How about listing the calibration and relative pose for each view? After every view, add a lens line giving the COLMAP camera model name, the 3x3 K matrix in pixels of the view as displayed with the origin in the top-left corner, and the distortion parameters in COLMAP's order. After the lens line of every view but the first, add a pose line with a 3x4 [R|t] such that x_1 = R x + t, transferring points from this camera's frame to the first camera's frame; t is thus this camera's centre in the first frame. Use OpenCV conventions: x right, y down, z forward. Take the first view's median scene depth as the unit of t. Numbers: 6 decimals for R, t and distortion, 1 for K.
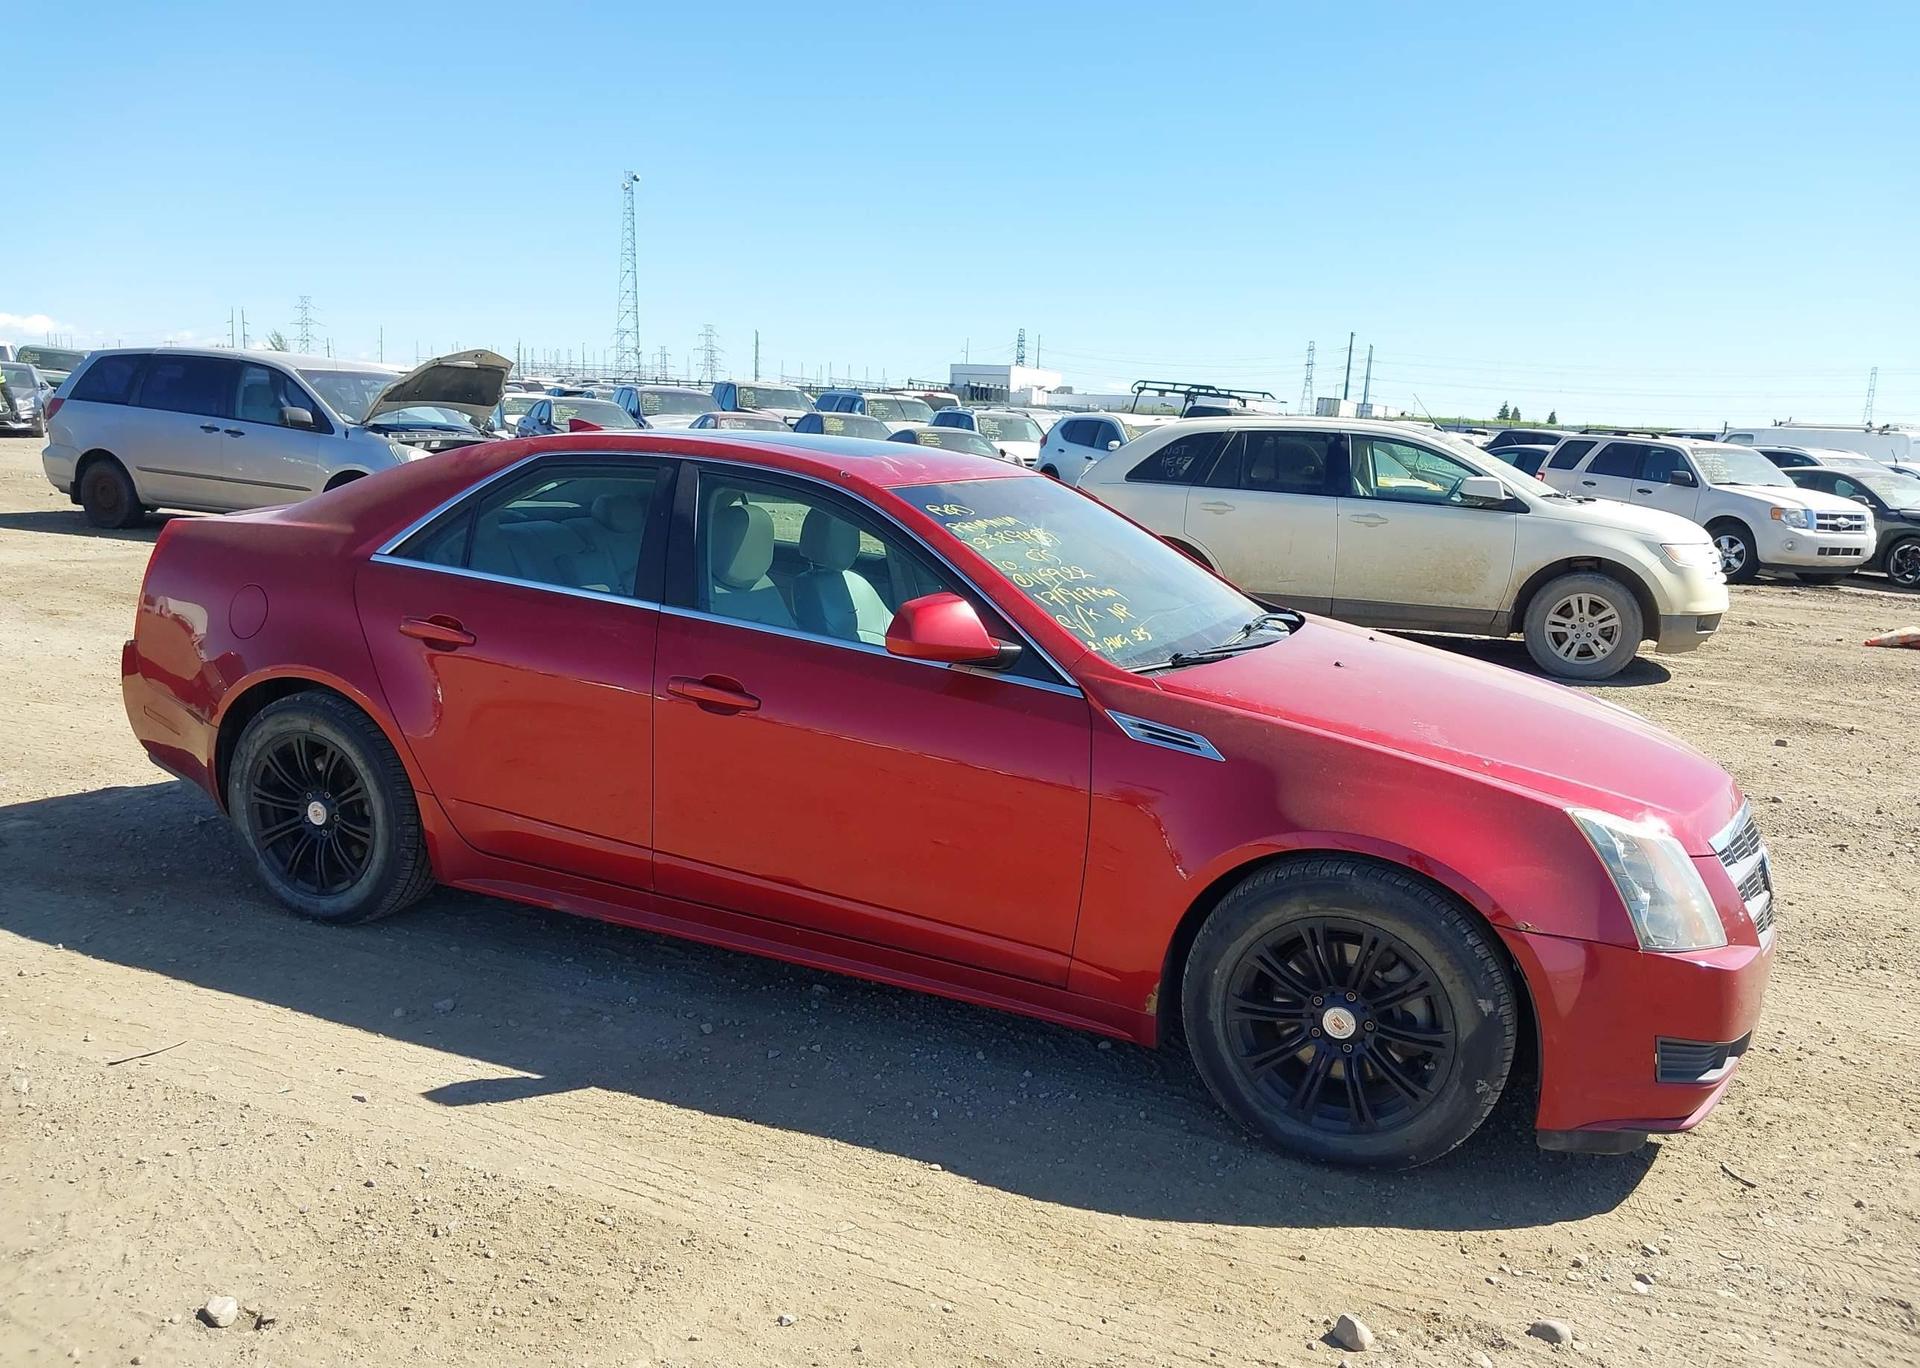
lens RADIAL K [[1518.7, 0, 959.2], [0, 1518.7, 731.4], [0, 0, 1]] dist [0.048545, -0.066271]
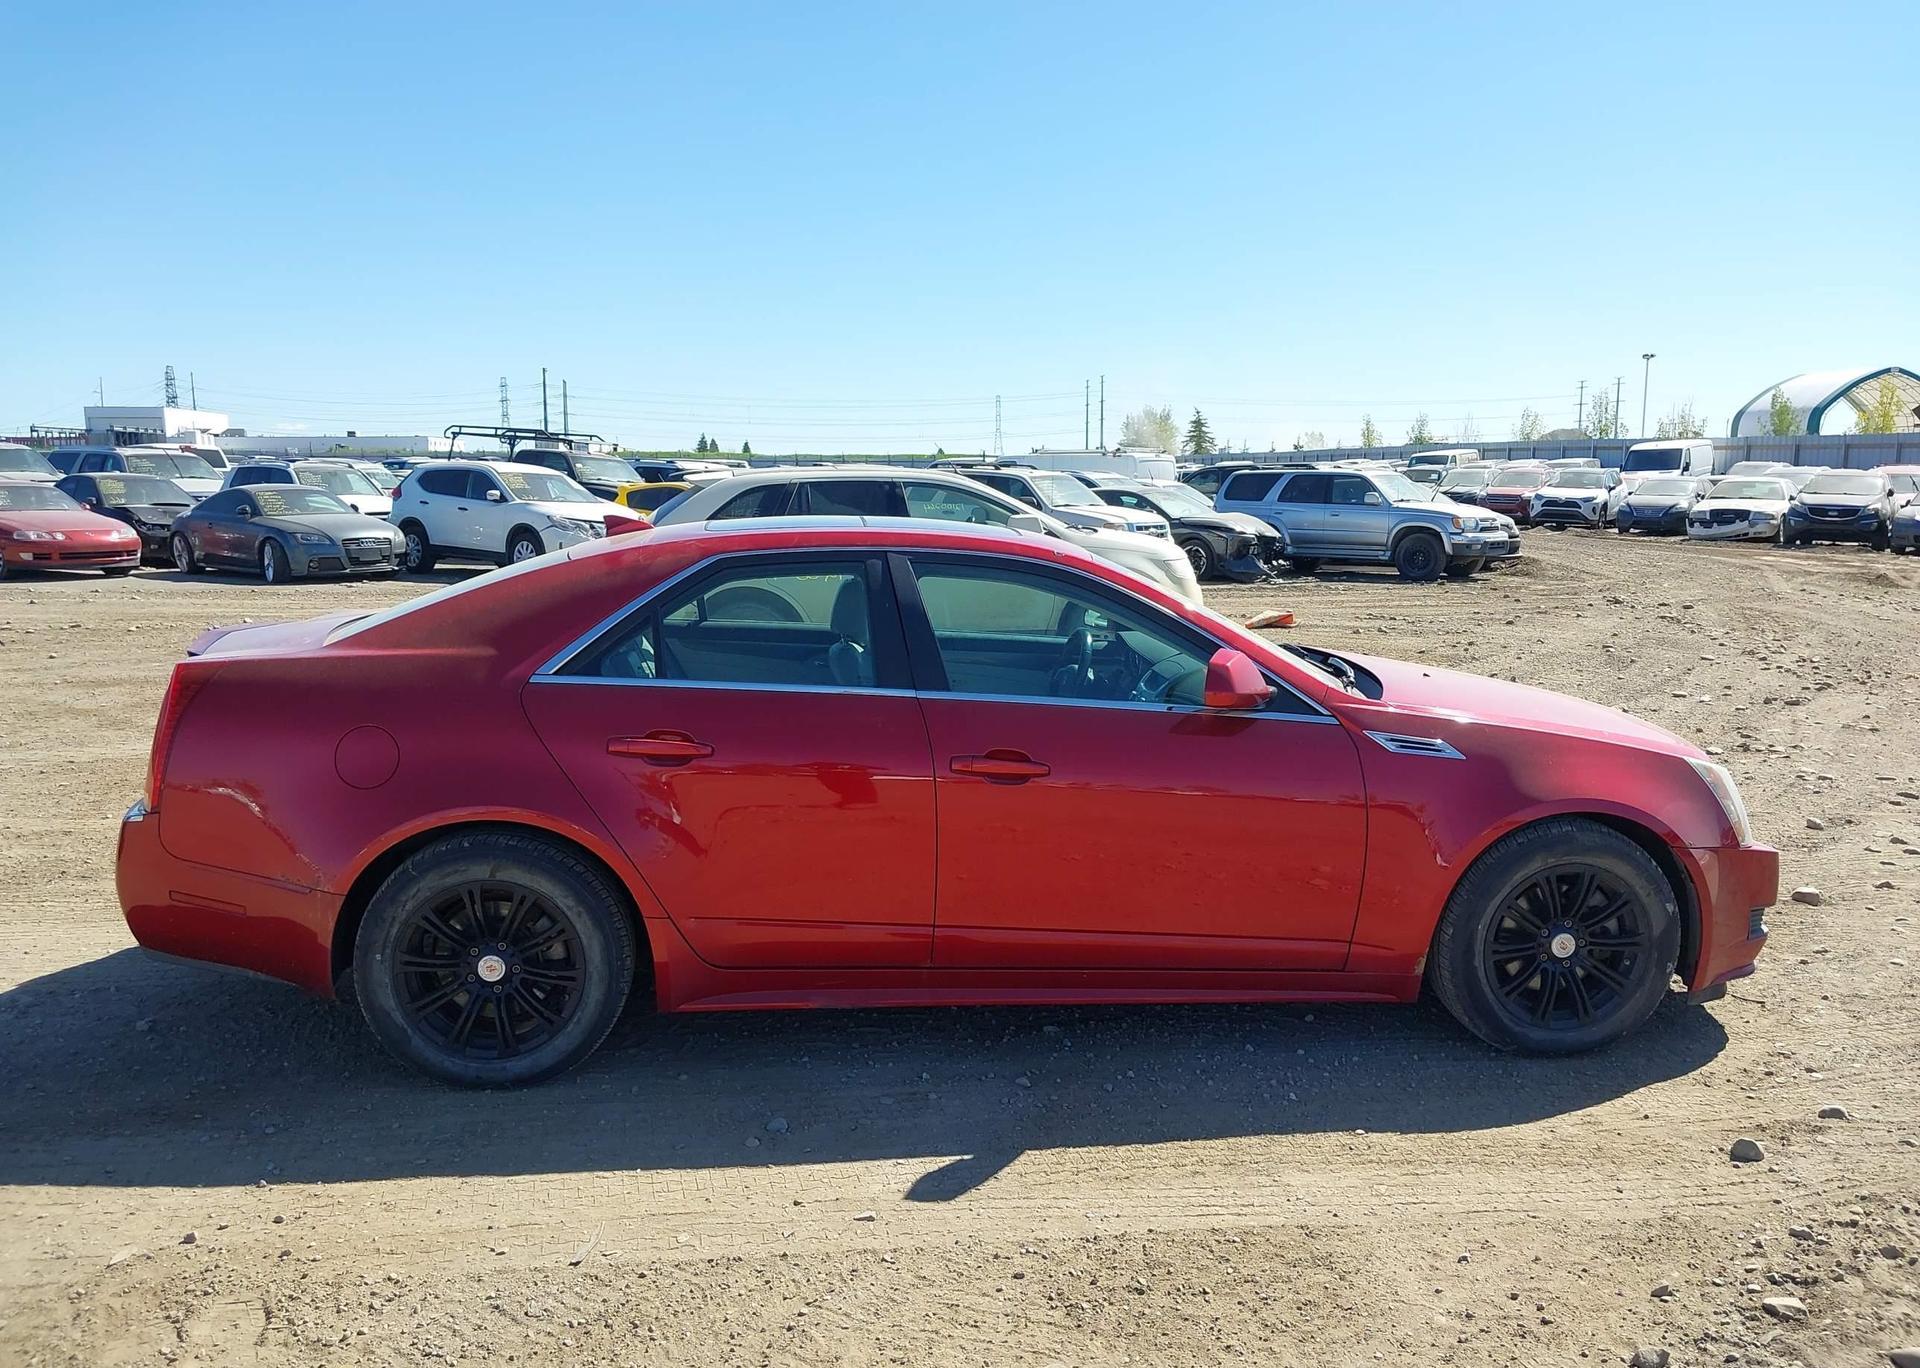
lens RADIAL K [[1518.7, 0, 977.9], [0, 1518.7, 754.0], [0, 0, 1]] dist [0.048545, -0.066271]
pose [[0.862845, -0.134135, 0.487346, -0.627208], [0.137438, 0.990081, 0.029172, -0.061398], [-0.486425, 0.041809, 0.872721, 0.077017]]
